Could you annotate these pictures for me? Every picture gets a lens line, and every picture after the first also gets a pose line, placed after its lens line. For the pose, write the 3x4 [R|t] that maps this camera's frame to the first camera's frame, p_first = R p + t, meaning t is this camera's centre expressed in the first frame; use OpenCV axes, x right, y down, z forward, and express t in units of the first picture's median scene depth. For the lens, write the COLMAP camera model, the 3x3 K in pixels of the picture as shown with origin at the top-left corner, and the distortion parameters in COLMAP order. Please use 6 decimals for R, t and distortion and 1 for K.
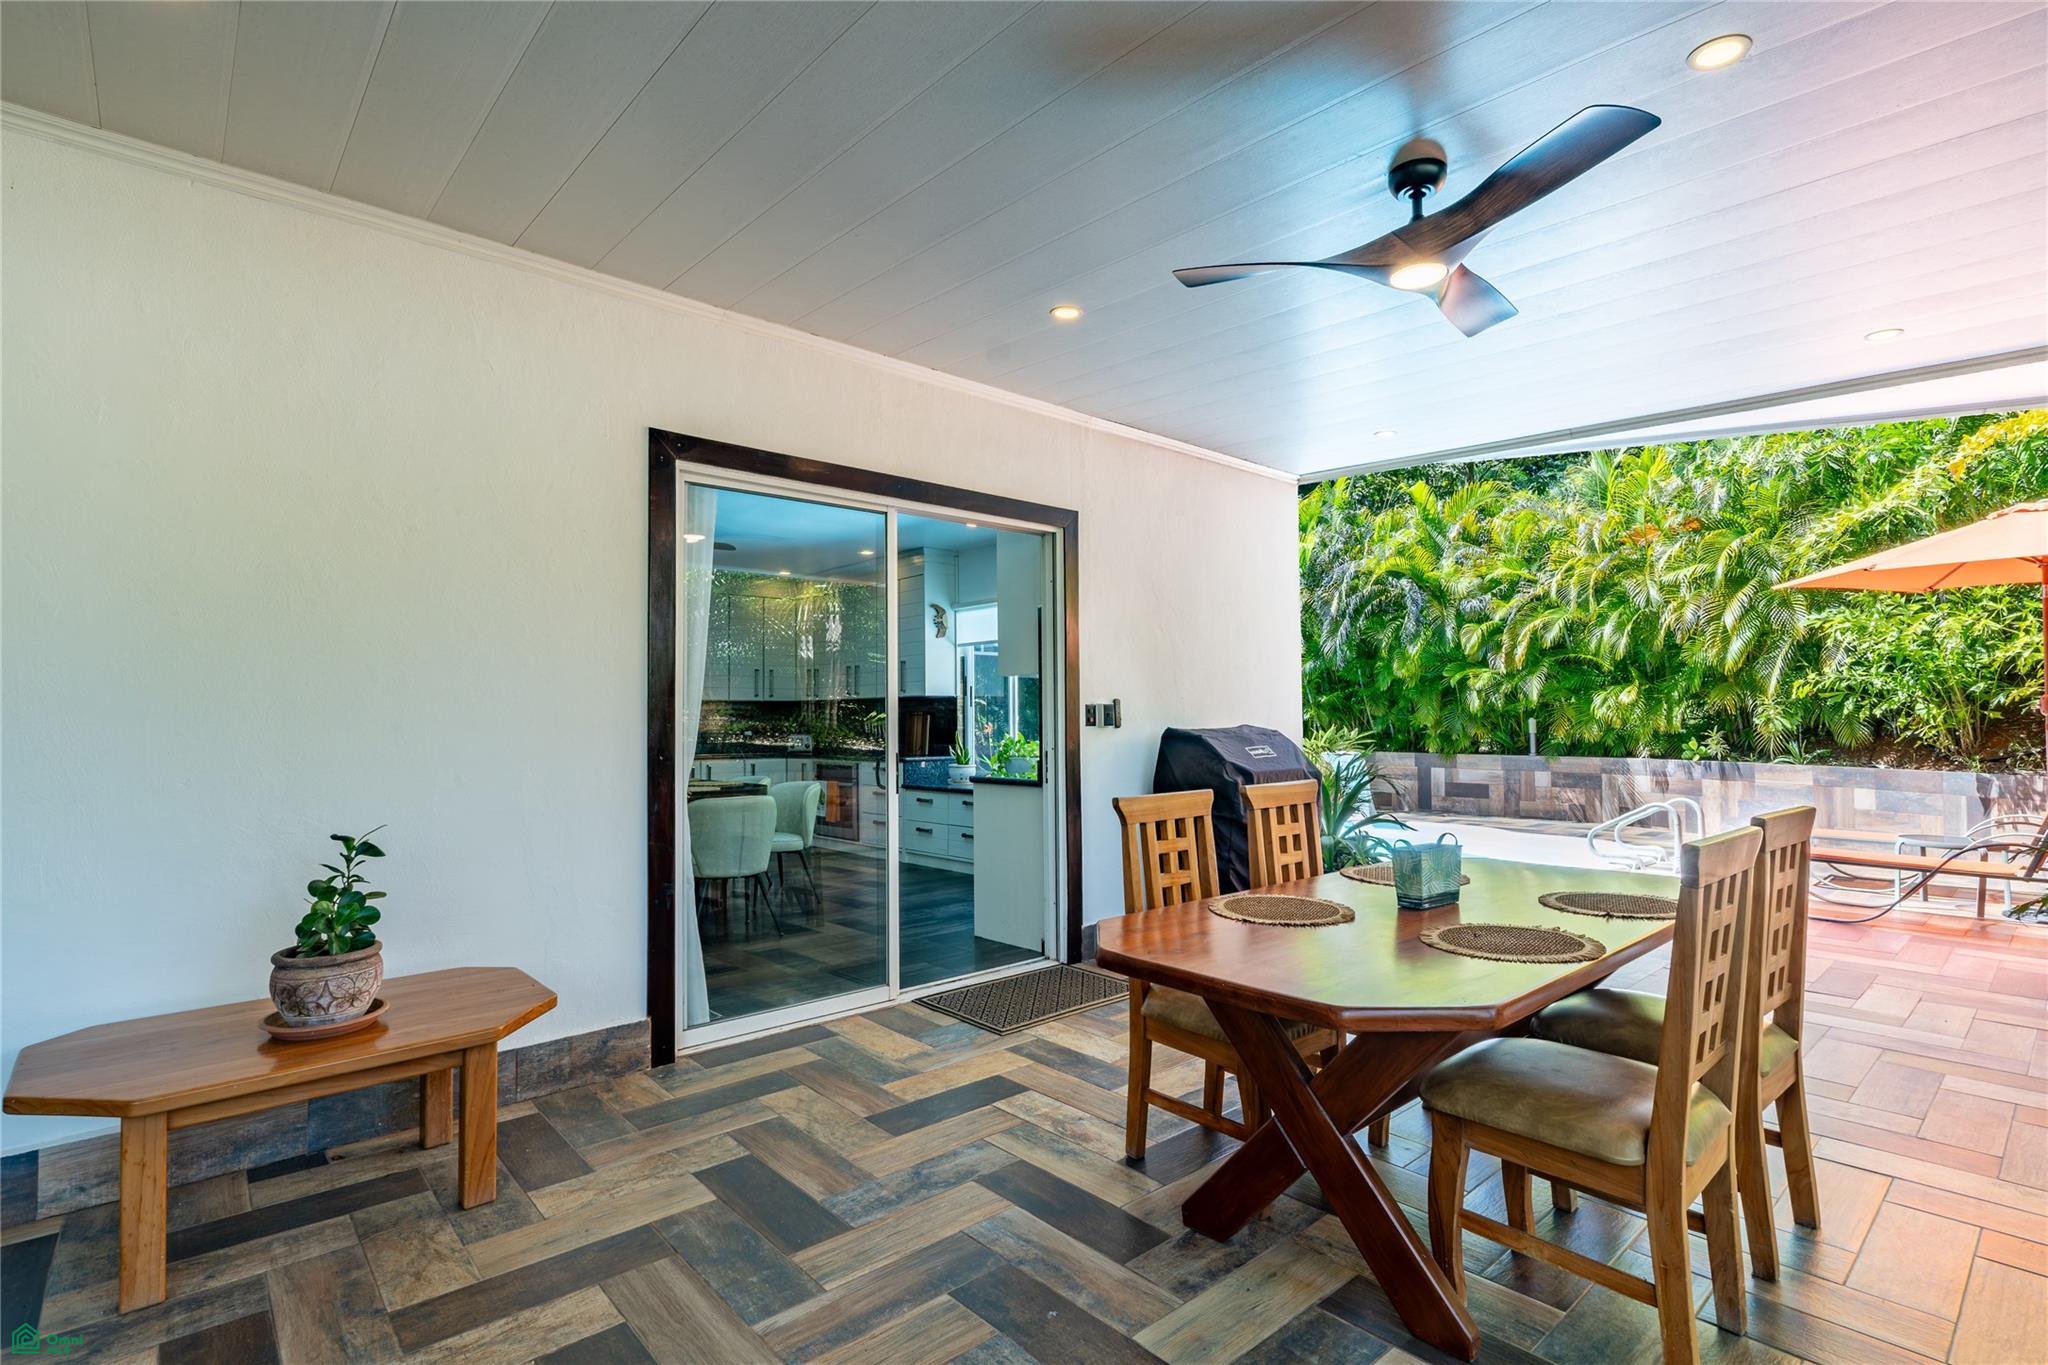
lens RADIAL K [[976.0, 0, 1024.0], [0, 976.0, 682.5], [0, 0, 1]] dist [-0.001288, -0.000010]
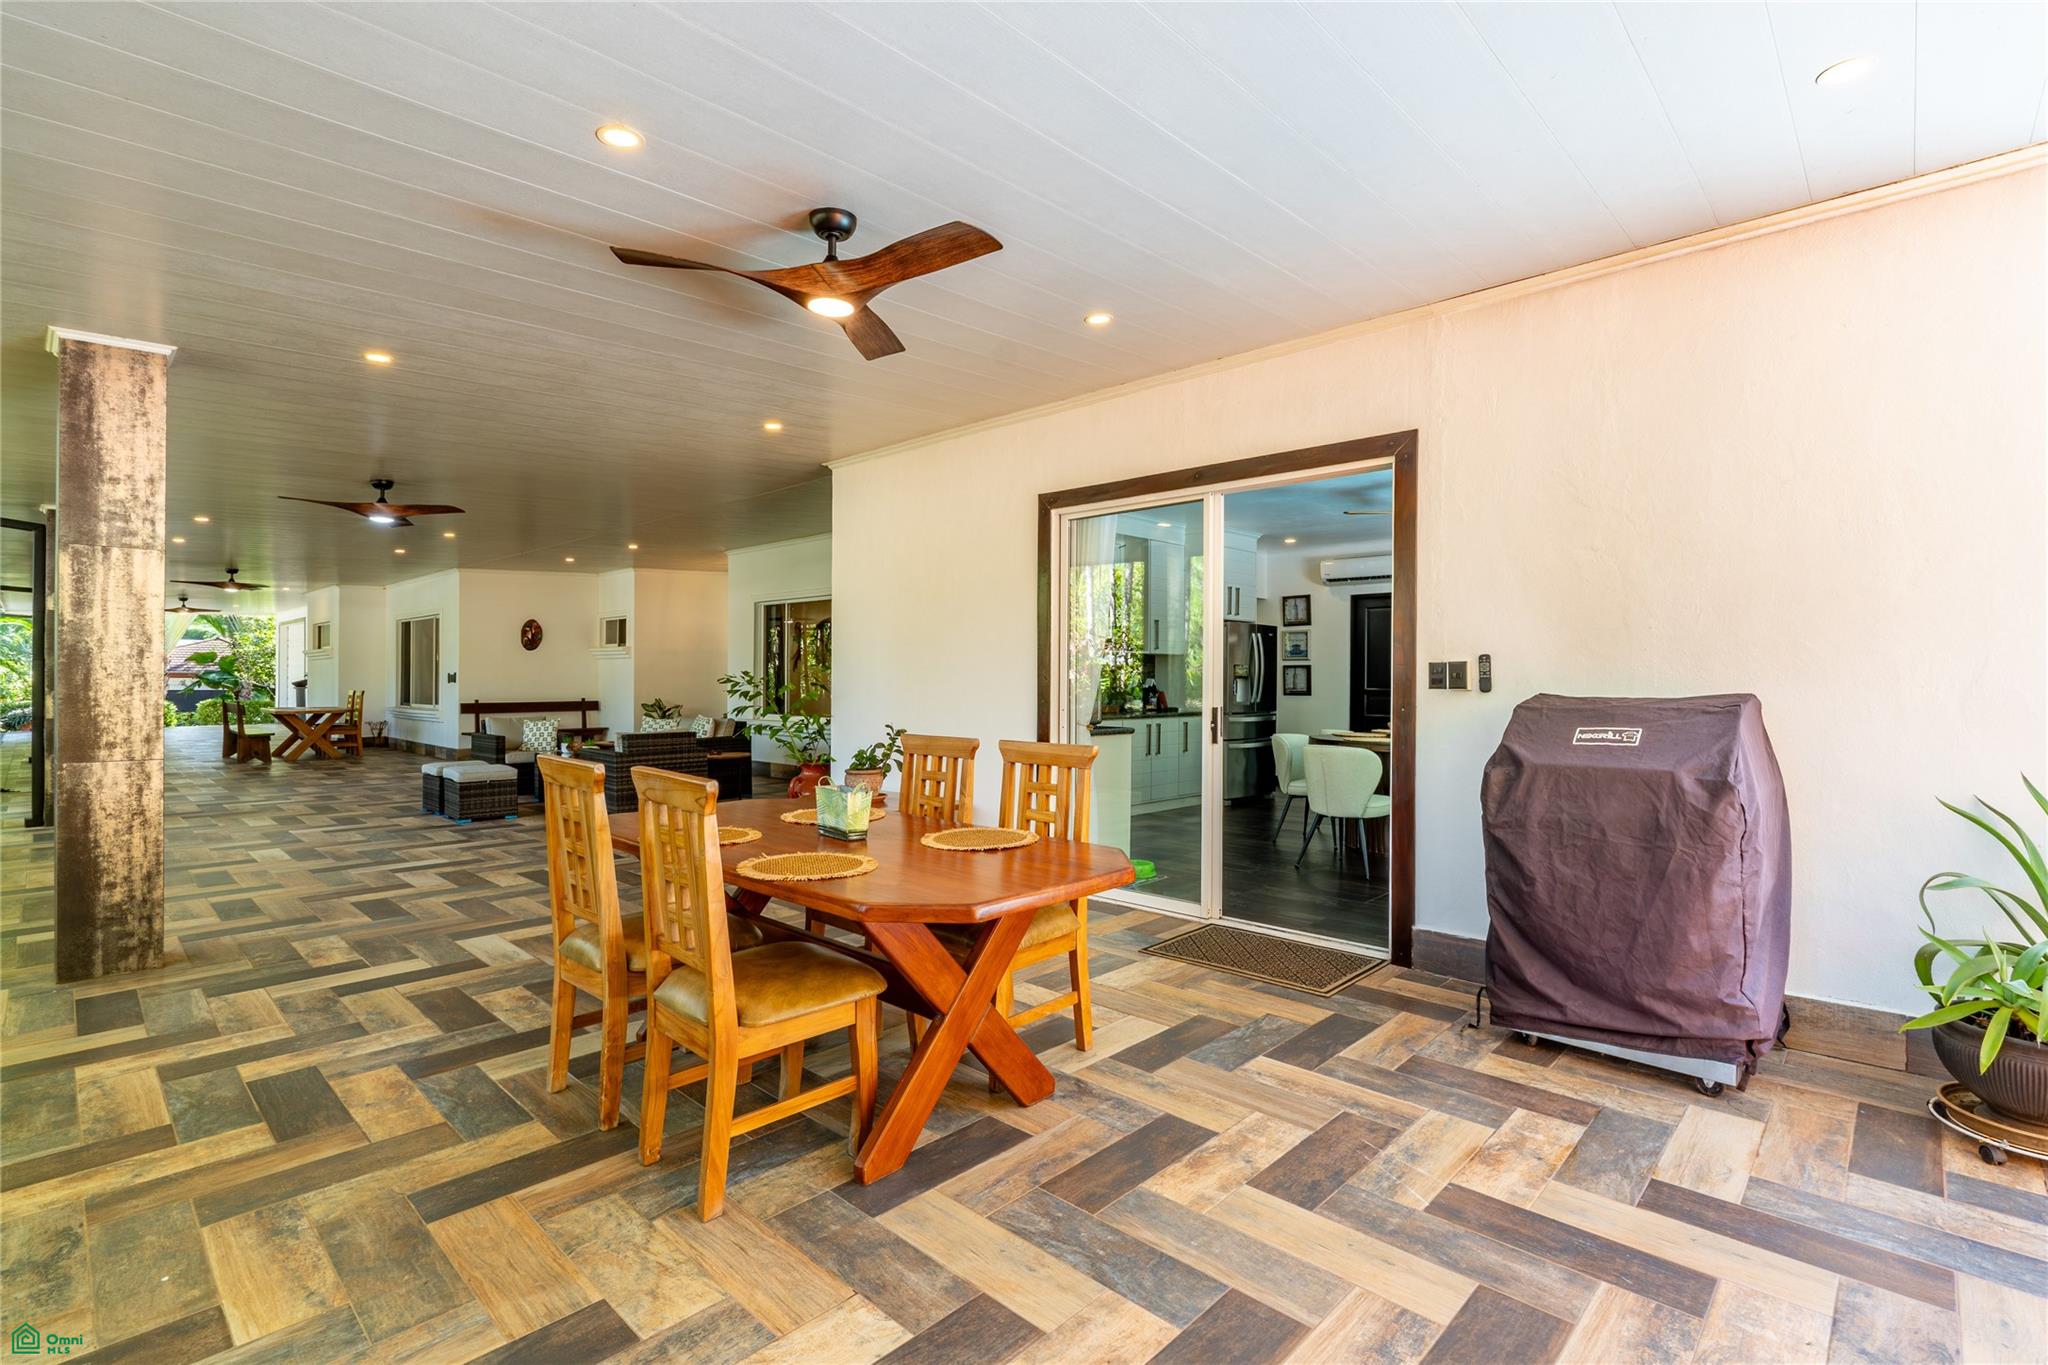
lens RADIAL K [[950.3, 0, 1024.0], [0, 950.3, 682.5], [0, 0, 1]] dist [-0.003035, -0.000543]
pose [[0.074936, 0.022263, -0.996940, 1.010886], [0.039218, 0.998911, 0.025255, 0.005508], [0.996417, -0.040991, 0.073982, 0.729175]]
